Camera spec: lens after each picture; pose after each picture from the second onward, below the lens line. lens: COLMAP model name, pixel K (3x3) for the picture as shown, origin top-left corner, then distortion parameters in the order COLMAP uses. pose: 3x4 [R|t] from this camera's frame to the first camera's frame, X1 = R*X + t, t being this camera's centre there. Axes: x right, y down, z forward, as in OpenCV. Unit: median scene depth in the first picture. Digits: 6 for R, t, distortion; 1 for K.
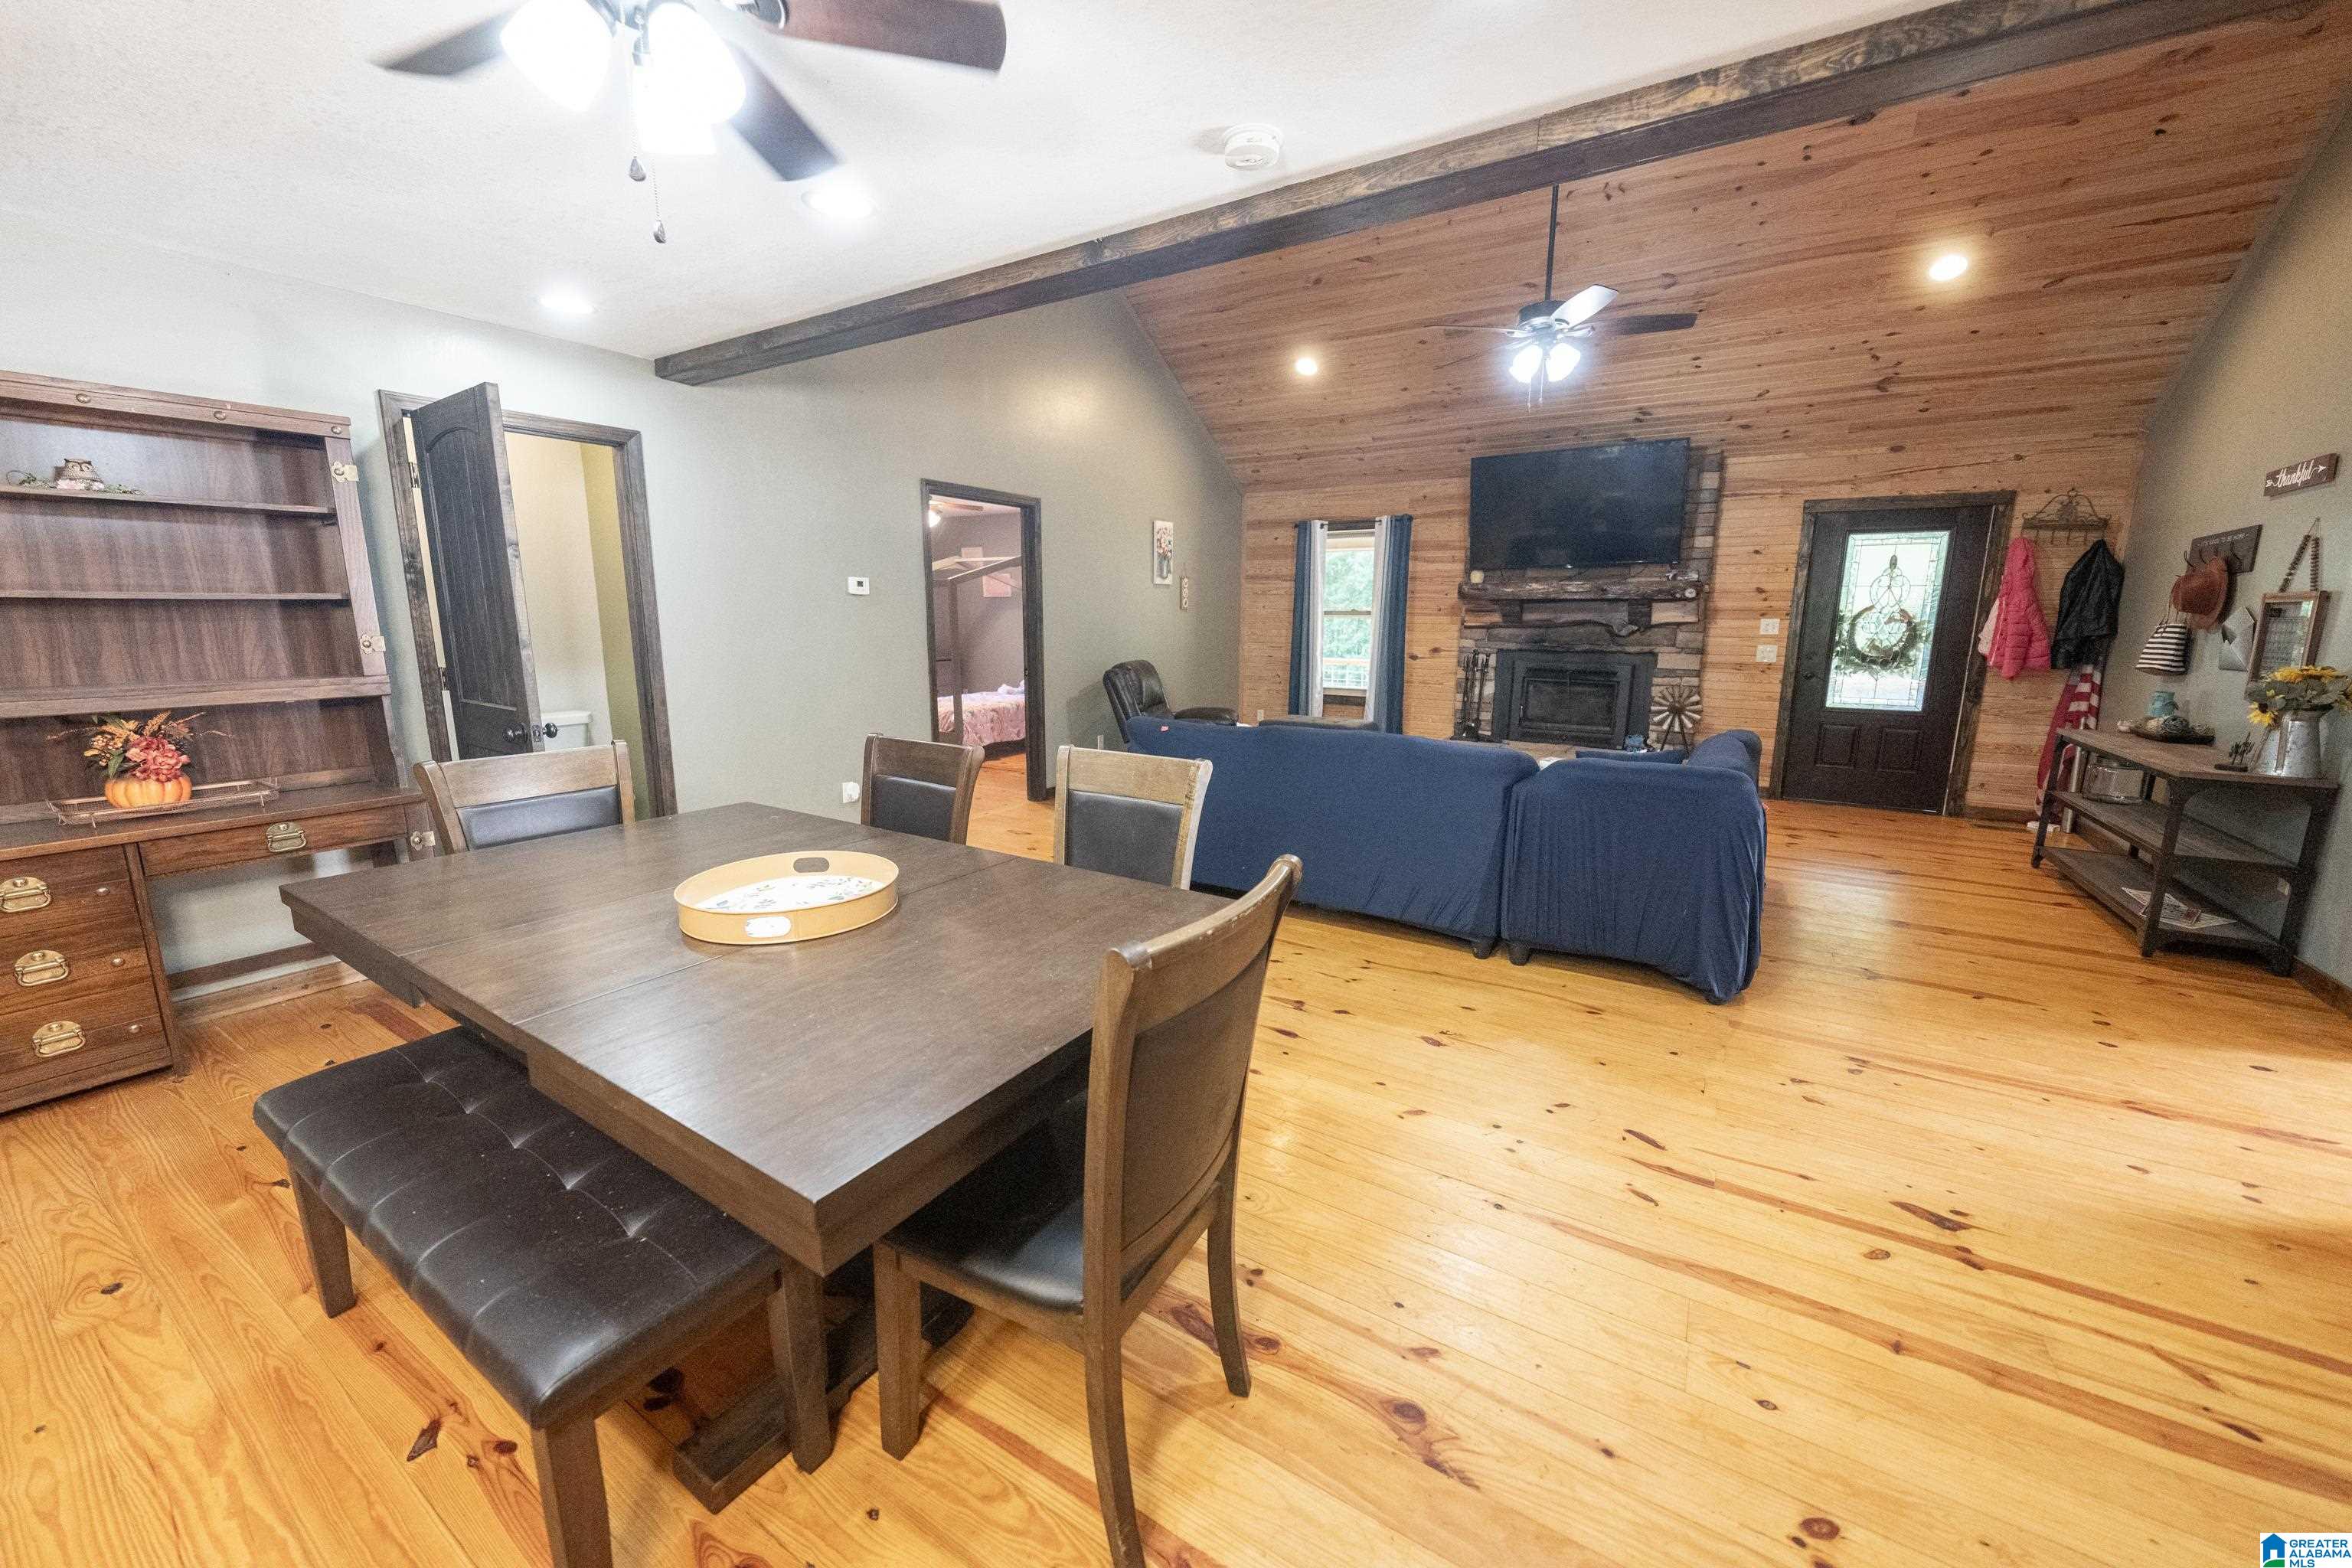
lens RADIAL K [[863.8, 0, 1184.9], [0, 863.8, 773.3], [0, 0, 1]] dist [-0.002006, -0.000040]
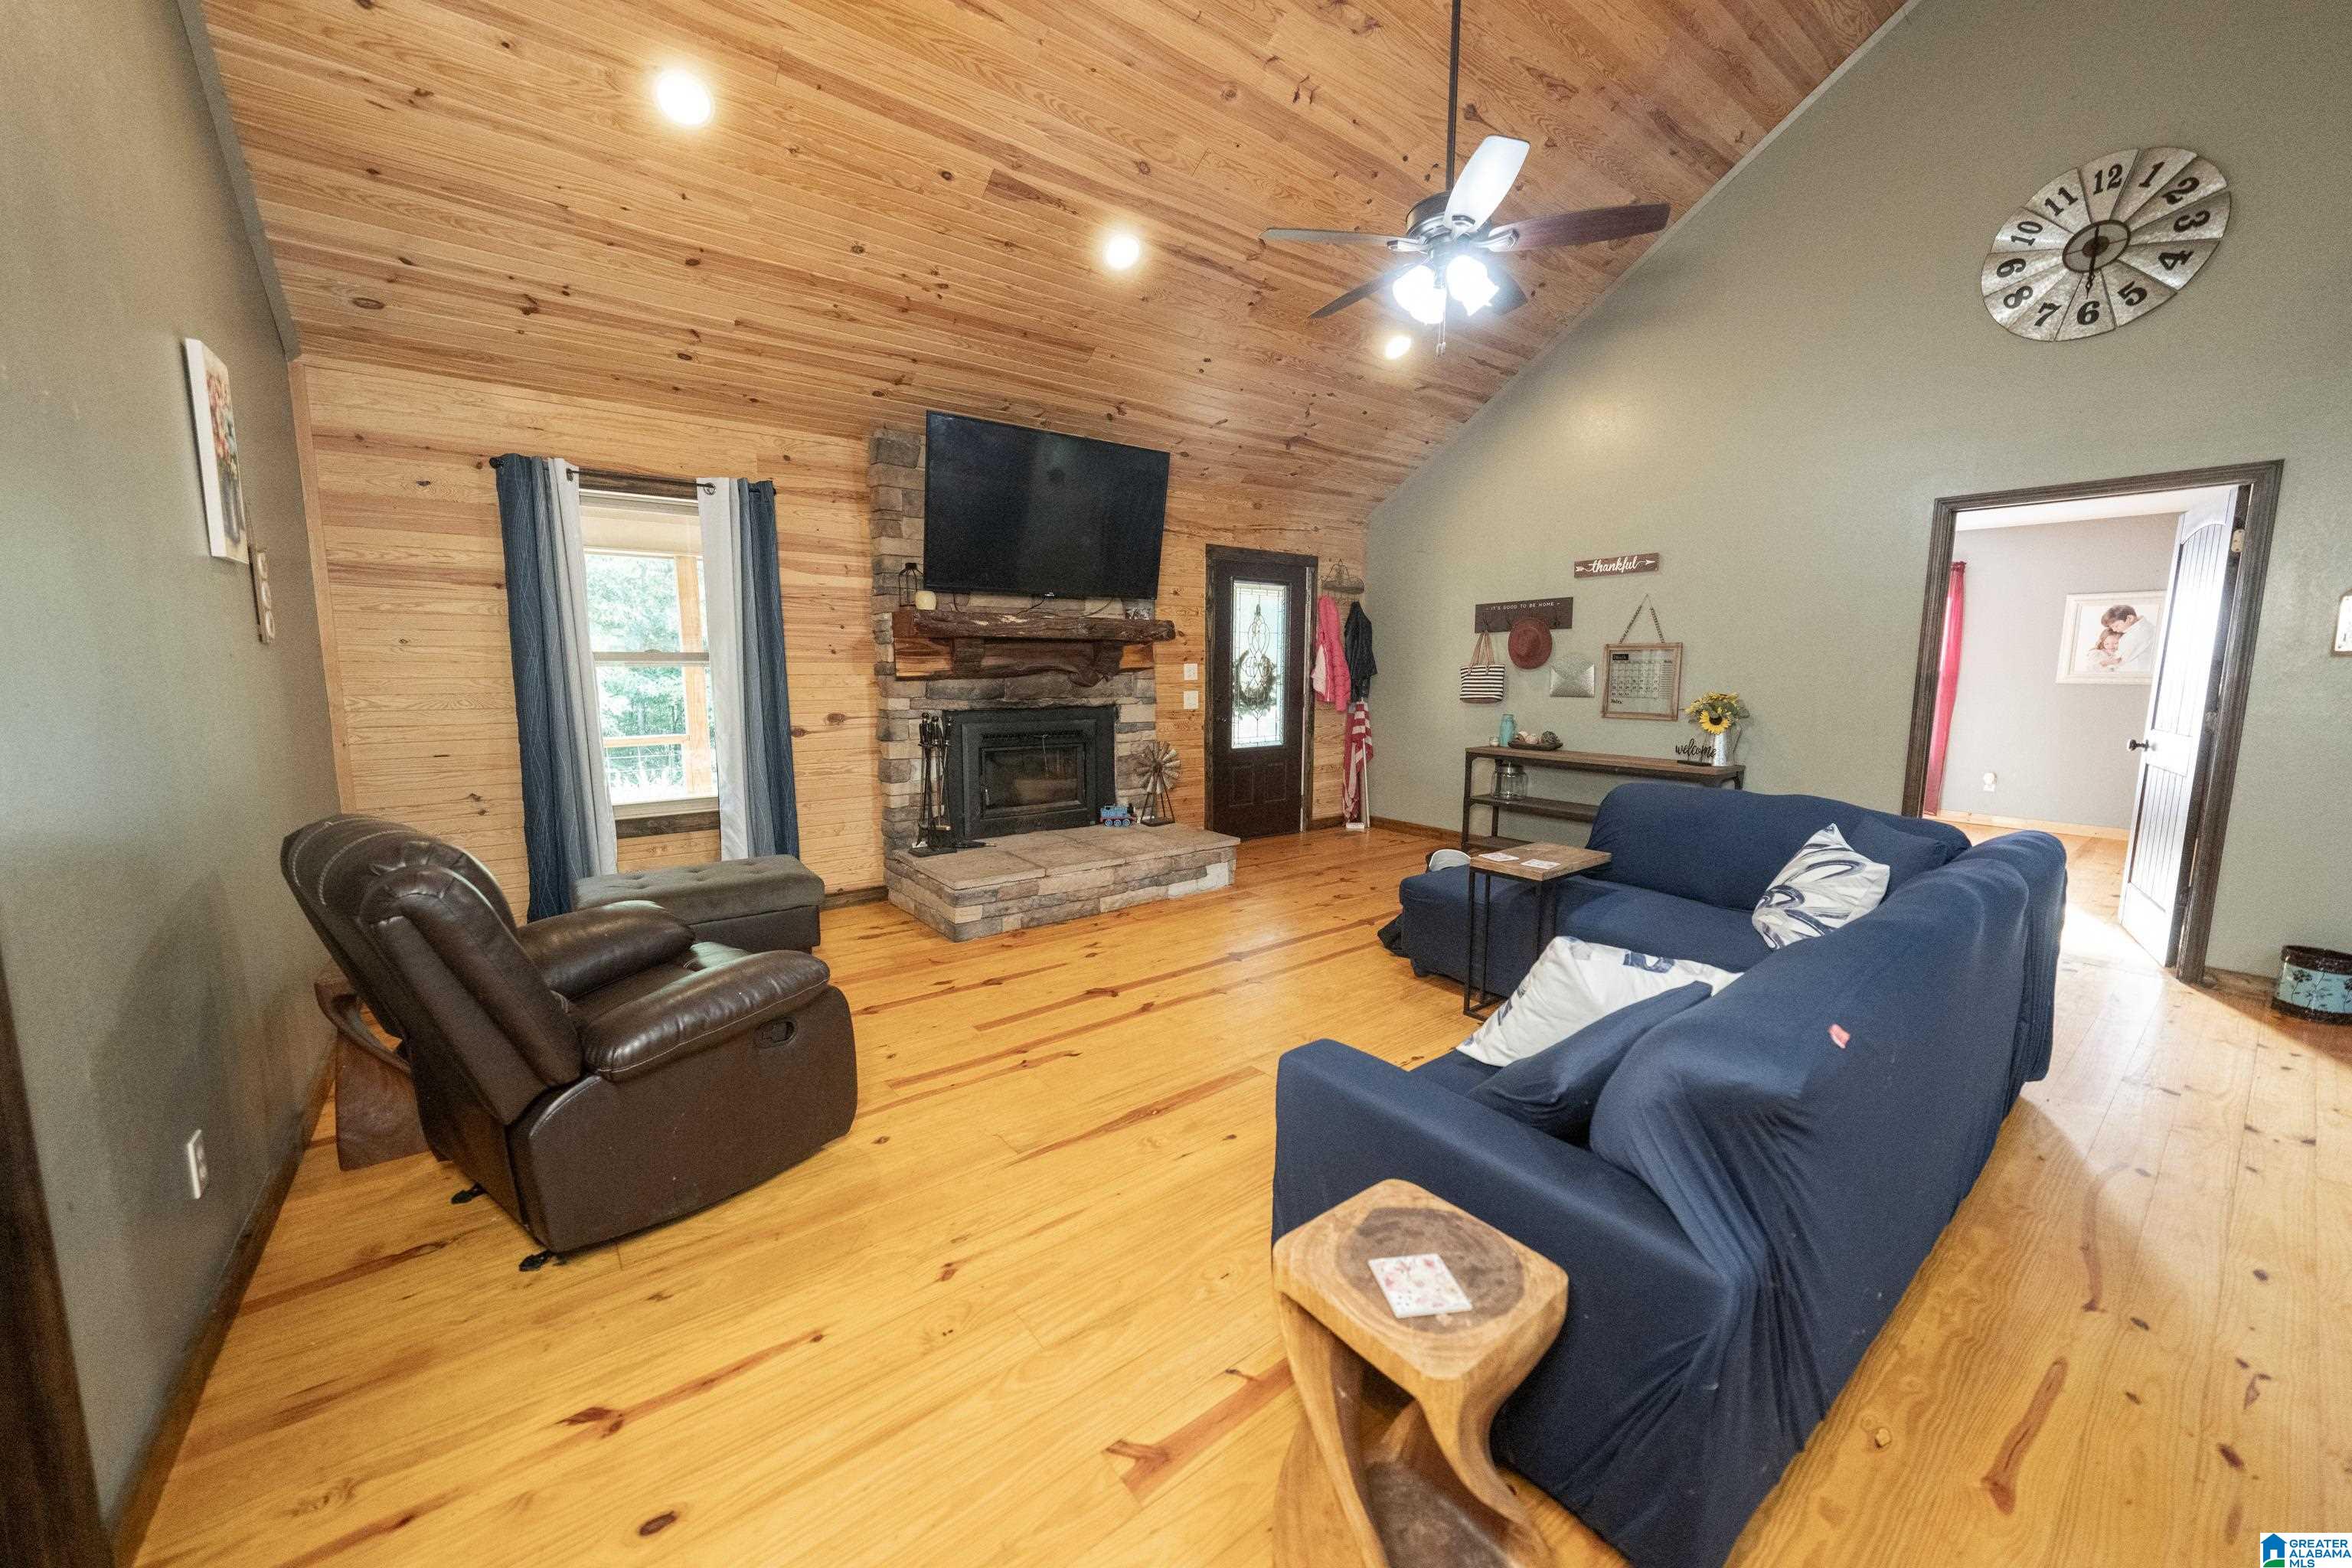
lens RADIAL K [[863.8, 0, 1169.8], [0, 863.8, 784.8], [0, 0, 1]] dist [-0.002006, -0.000040]
pose [[0.360956, -0.133418, 0.922990, -0.235745], [0.169372, 0.982633, 0.075803, -0.125584], [-0.917073, 0.128967, 0.377285, 0.689789]]
